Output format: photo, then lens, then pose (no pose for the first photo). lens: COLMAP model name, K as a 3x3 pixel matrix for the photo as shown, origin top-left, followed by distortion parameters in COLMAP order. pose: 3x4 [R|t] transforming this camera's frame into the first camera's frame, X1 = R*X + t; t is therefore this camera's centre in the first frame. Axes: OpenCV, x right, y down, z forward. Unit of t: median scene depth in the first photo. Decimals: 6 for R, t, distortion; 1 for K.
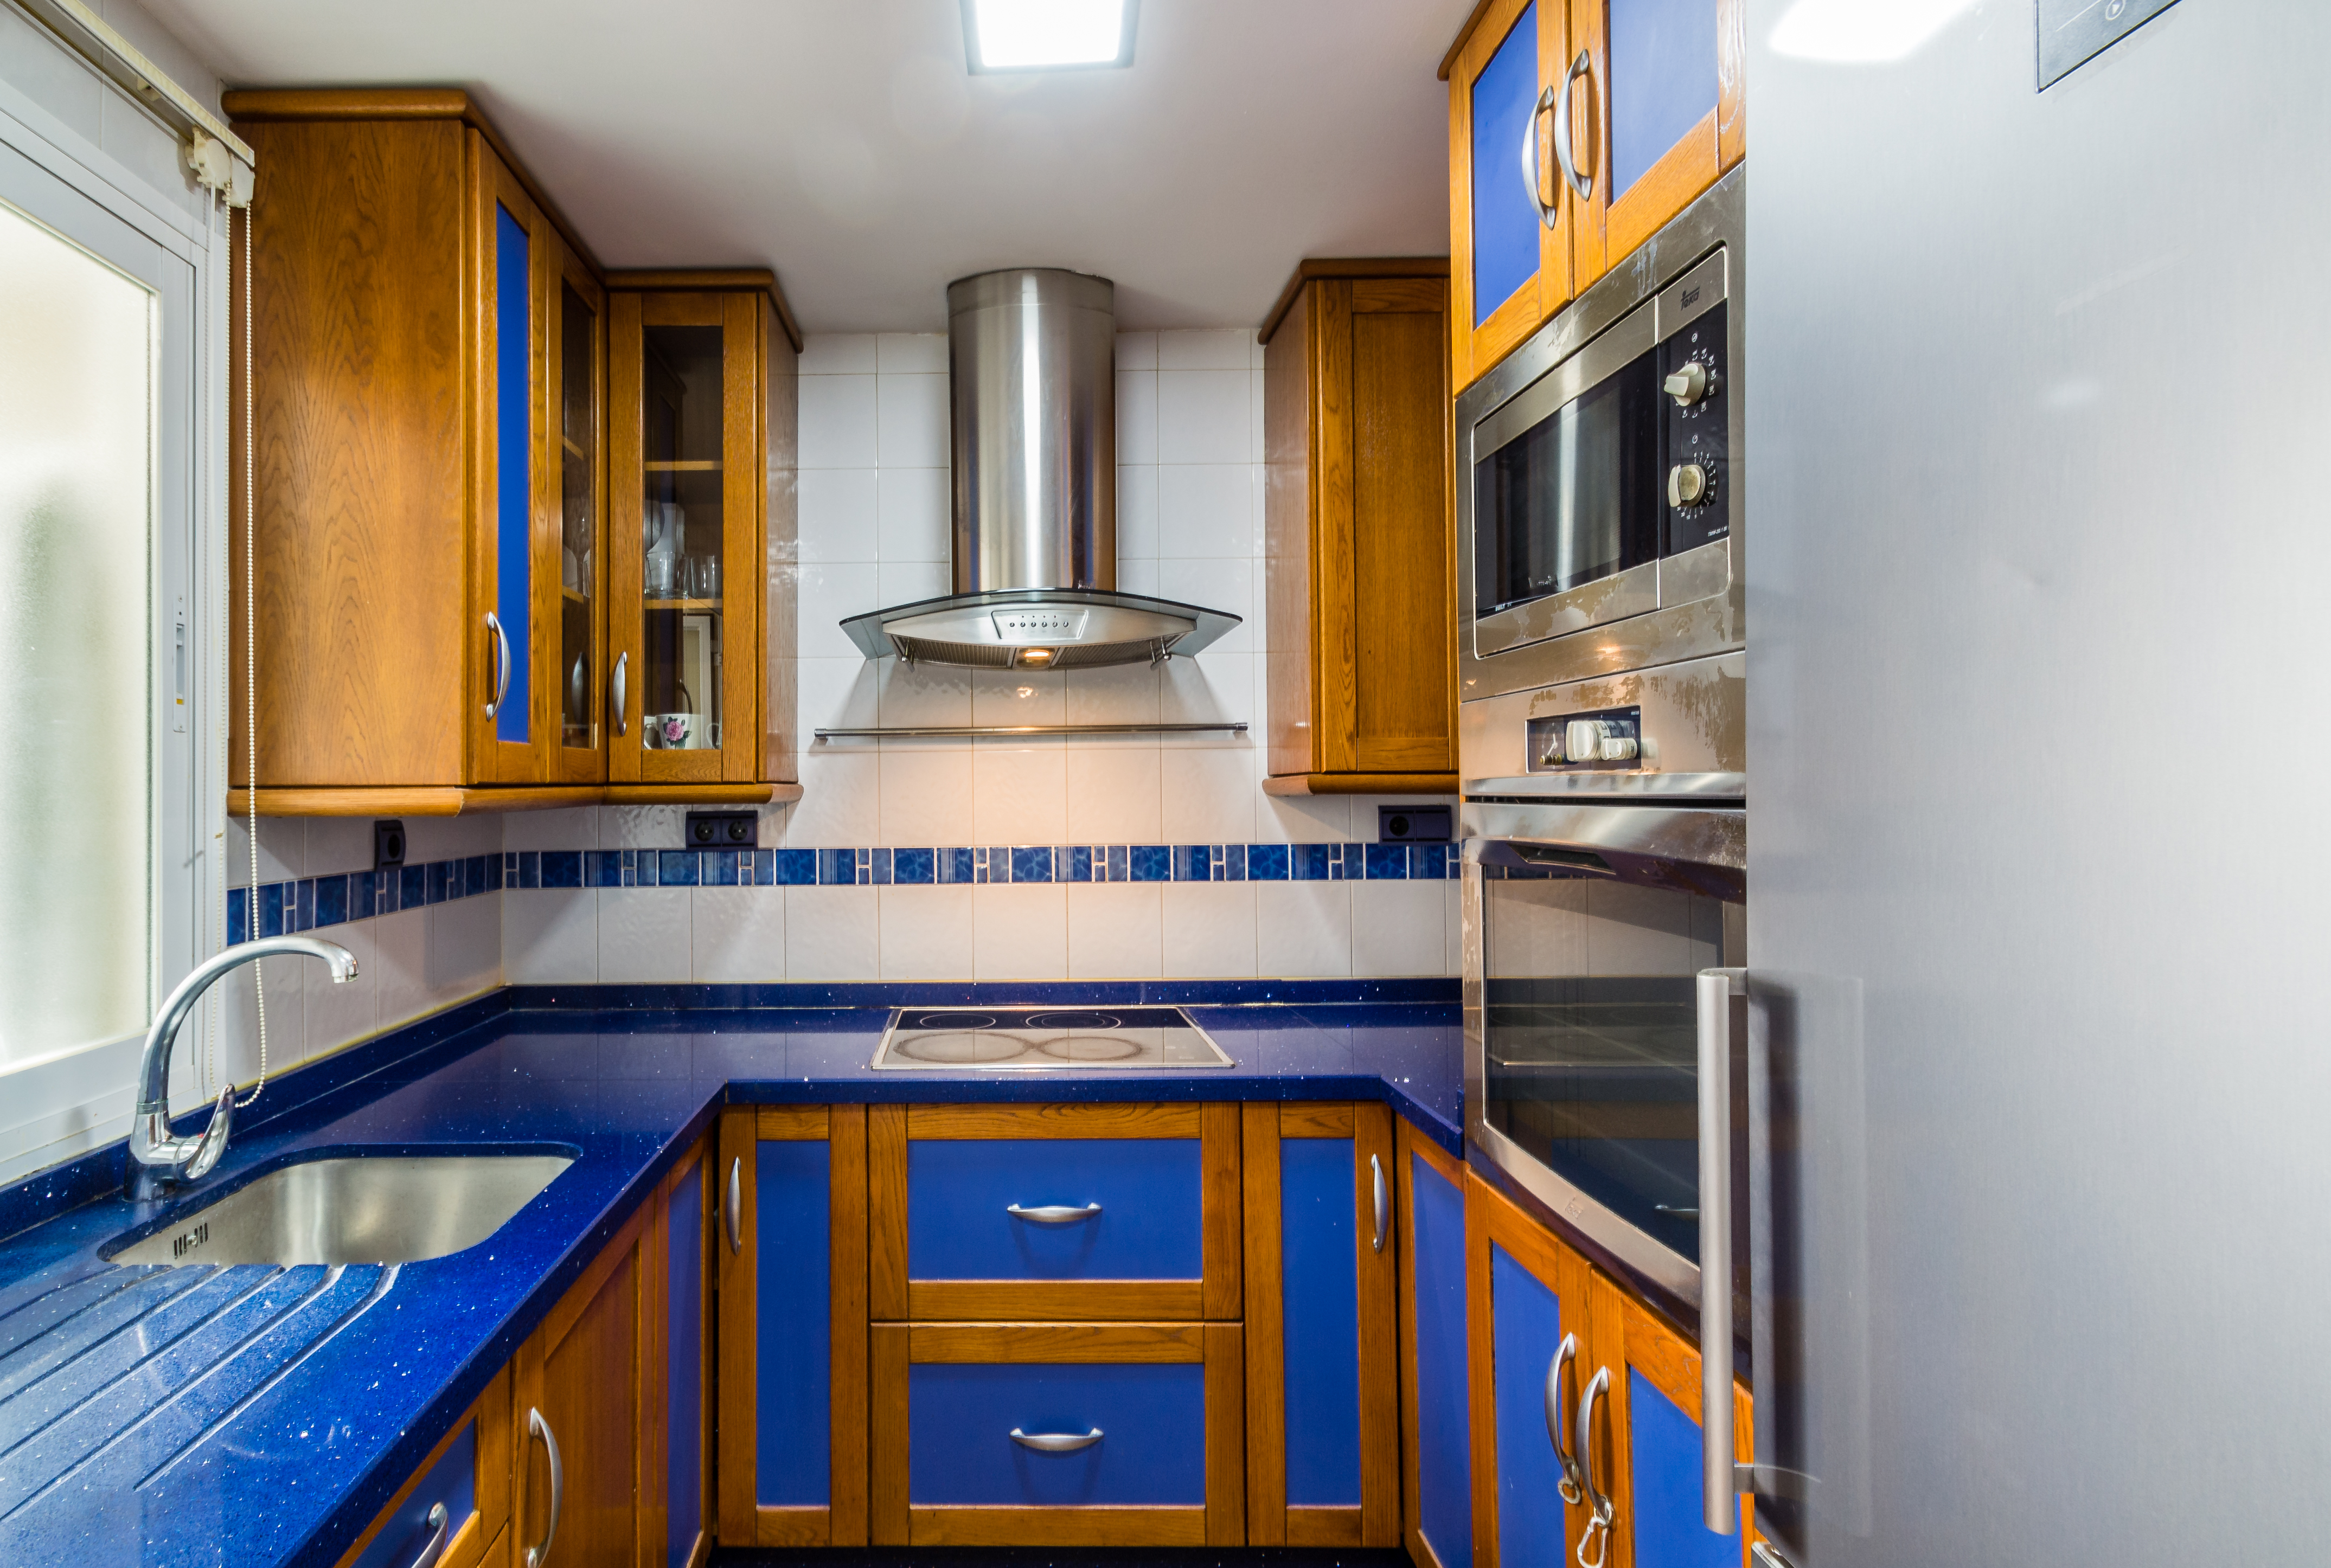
lens RADIAL K [[1173.7, 0, 1165.6], [0, 1173.7, 814.6], [0, 0, 1]] dist [0.021388, -0.008947]
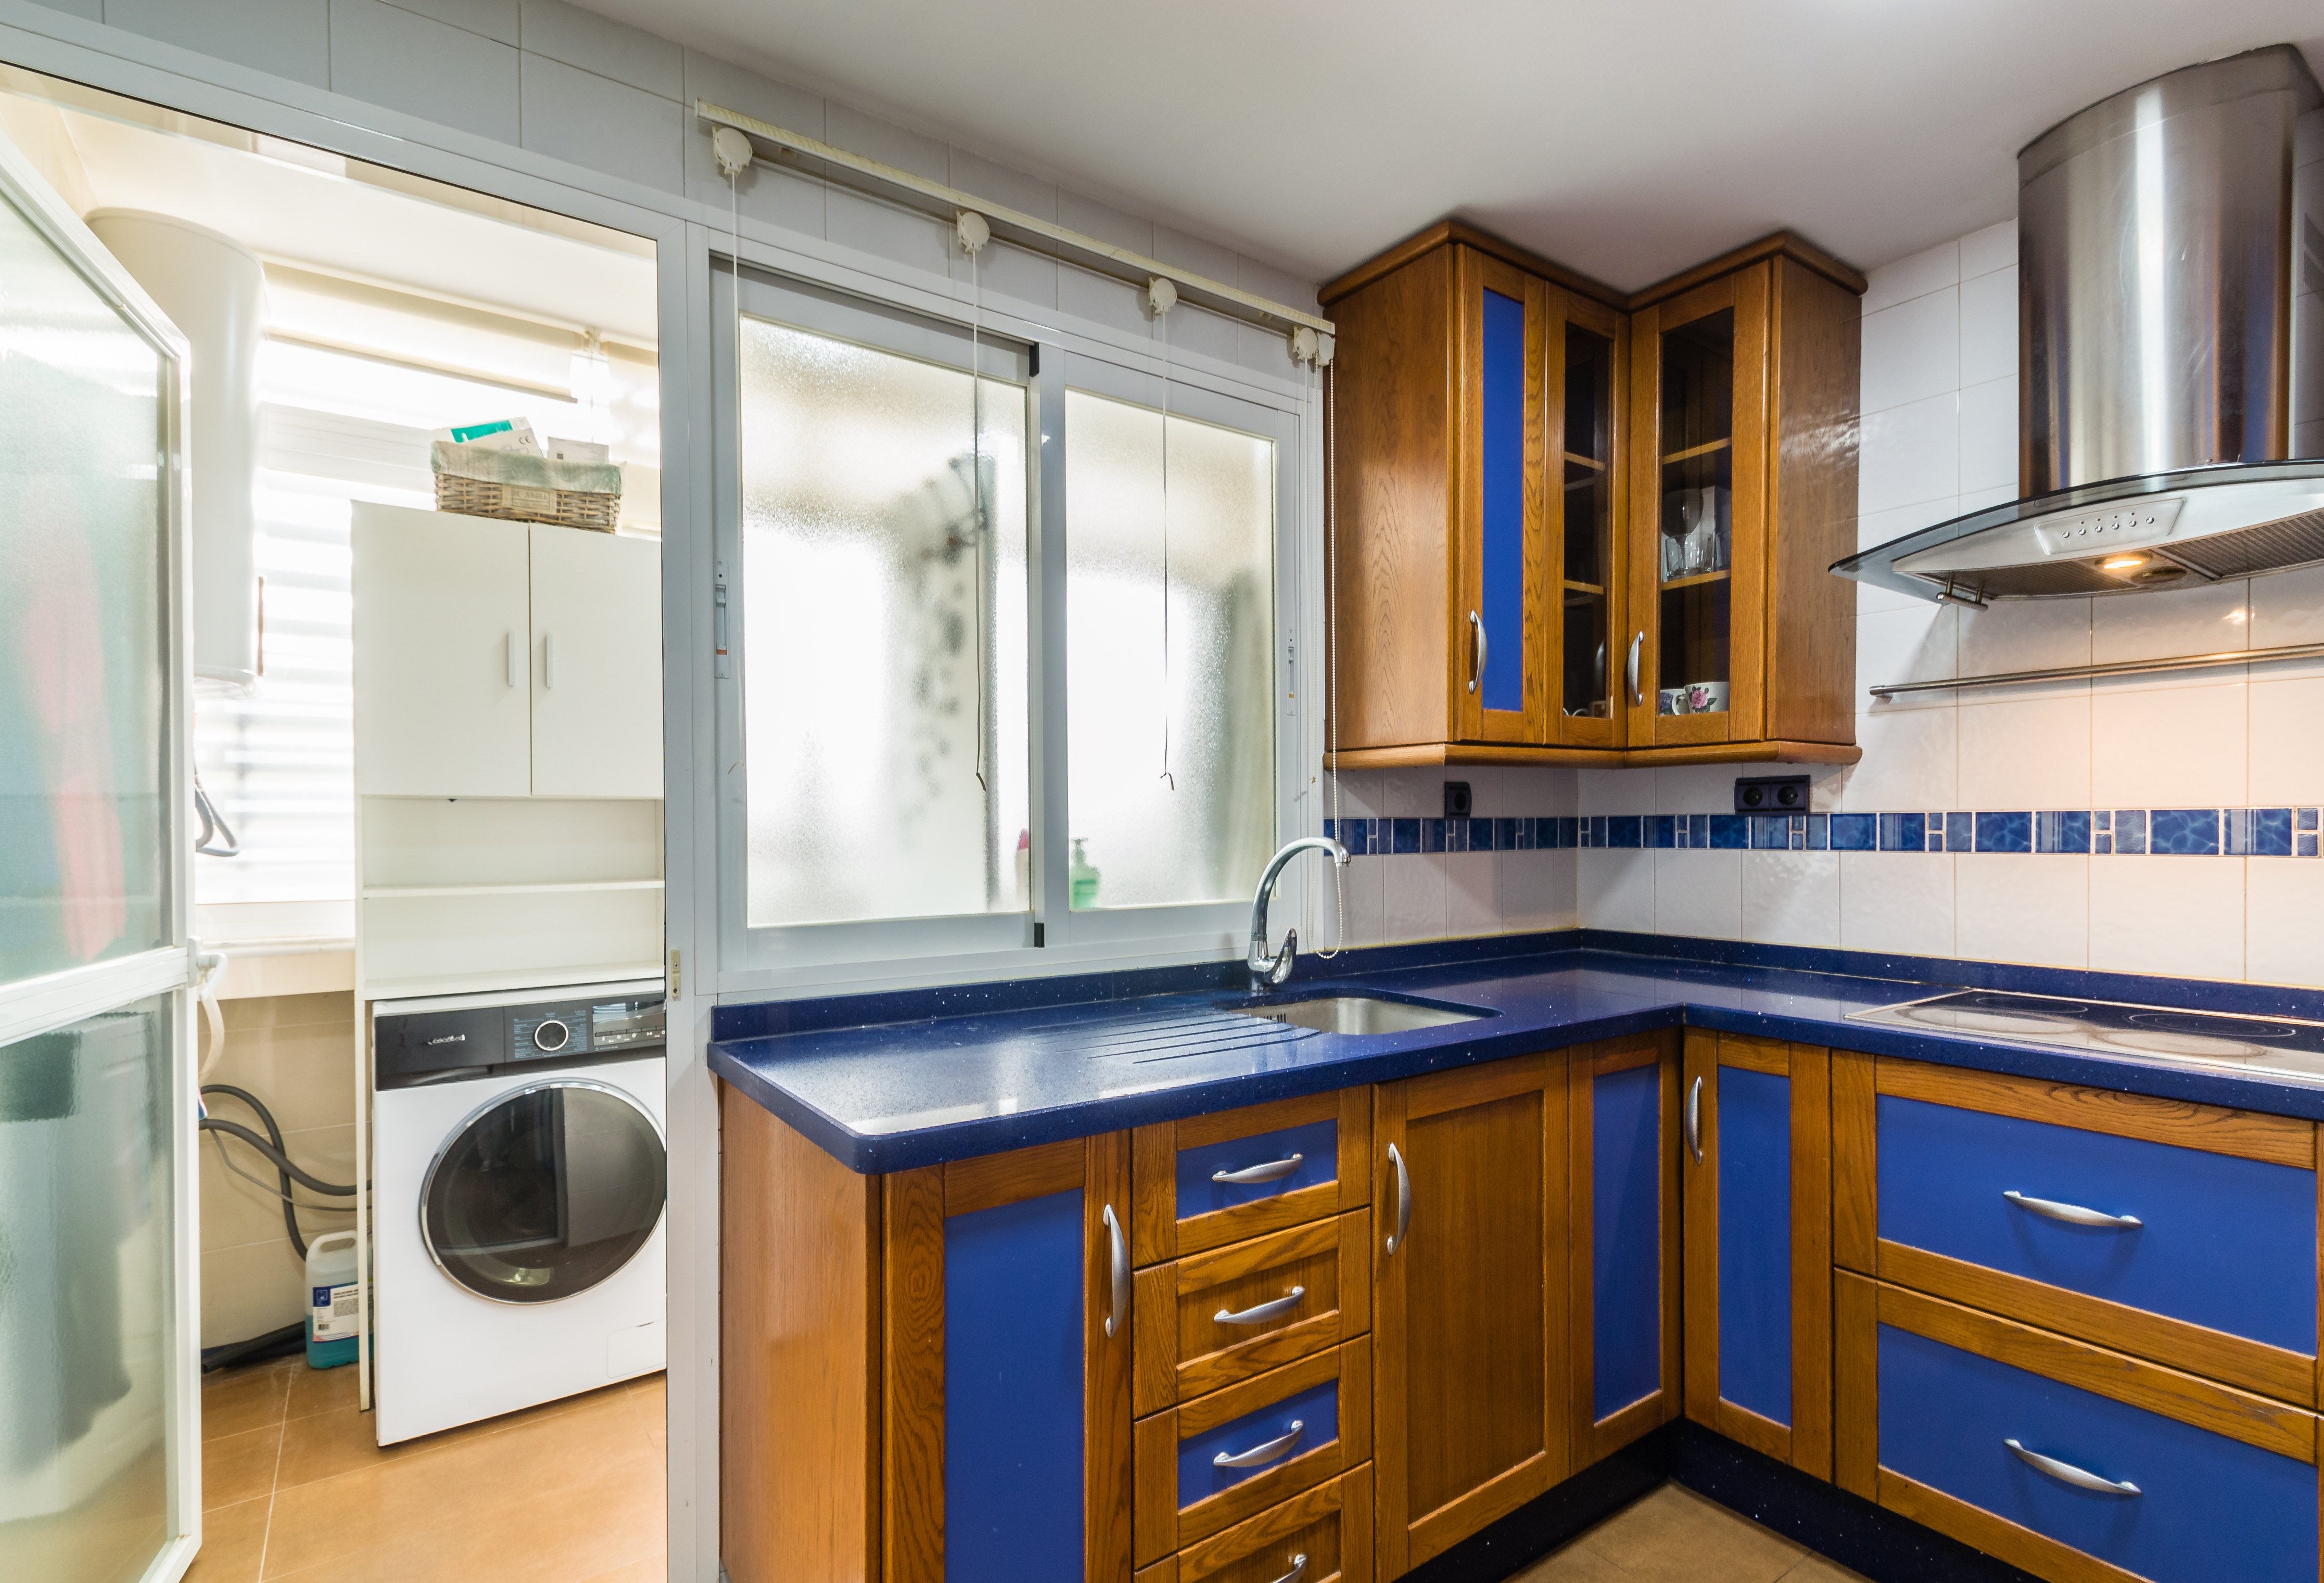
lens RADIAL K [[1113.6, 0, 1153.7], [0, 1113.6, 832.6], [0, 0, 1]] dist [0.018200, -0.001005]
pose [[0.591219, 0.008736, -0.806464, 0.148341], [0.013005, 0.999708, 0.020363, 0.030659], [0.806406, -0.022527, 0.590933, -0.017301]]
